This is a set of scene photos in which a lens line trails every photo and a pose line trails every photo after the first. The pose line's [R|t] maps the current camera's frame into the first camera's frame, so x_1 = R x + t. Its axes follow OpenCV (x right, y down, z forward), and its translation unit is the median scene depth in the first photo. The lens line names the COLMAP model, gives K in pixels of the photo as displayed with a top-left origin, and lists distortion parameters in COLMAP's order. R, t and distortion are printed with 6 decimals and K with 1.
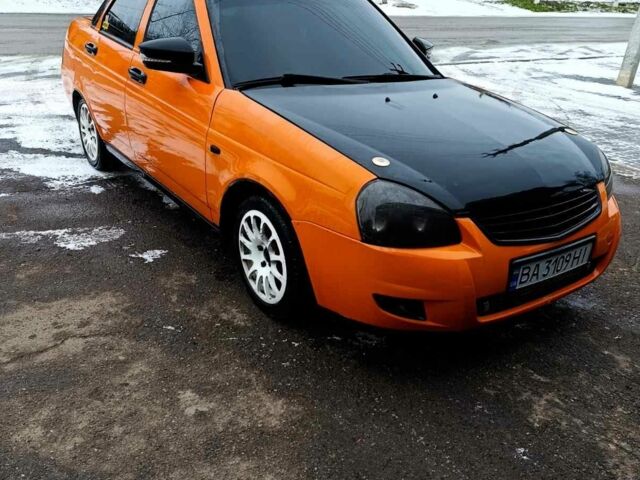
lens RADIAL K [[532.9, 0, 345.6], [0, 532.9, 237.7], [0, 0, 1]] dist [0.099847, -0.132653]
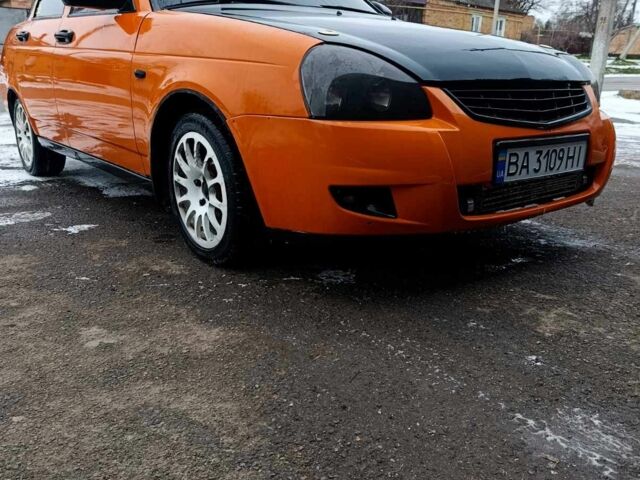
lens RADIAL K [[532.9, 0, 345.6], [0, 532.9, 237.7], [0, 0, 1]] dist [0.099847, -0.132653]
pose [[0.997364, -0.062095, 0.037531, 0.038697], [0.066819, 0.987670, -0.141571, 0.272316], [-0.028277, 0.143706, 0.989216, 0.202189]]
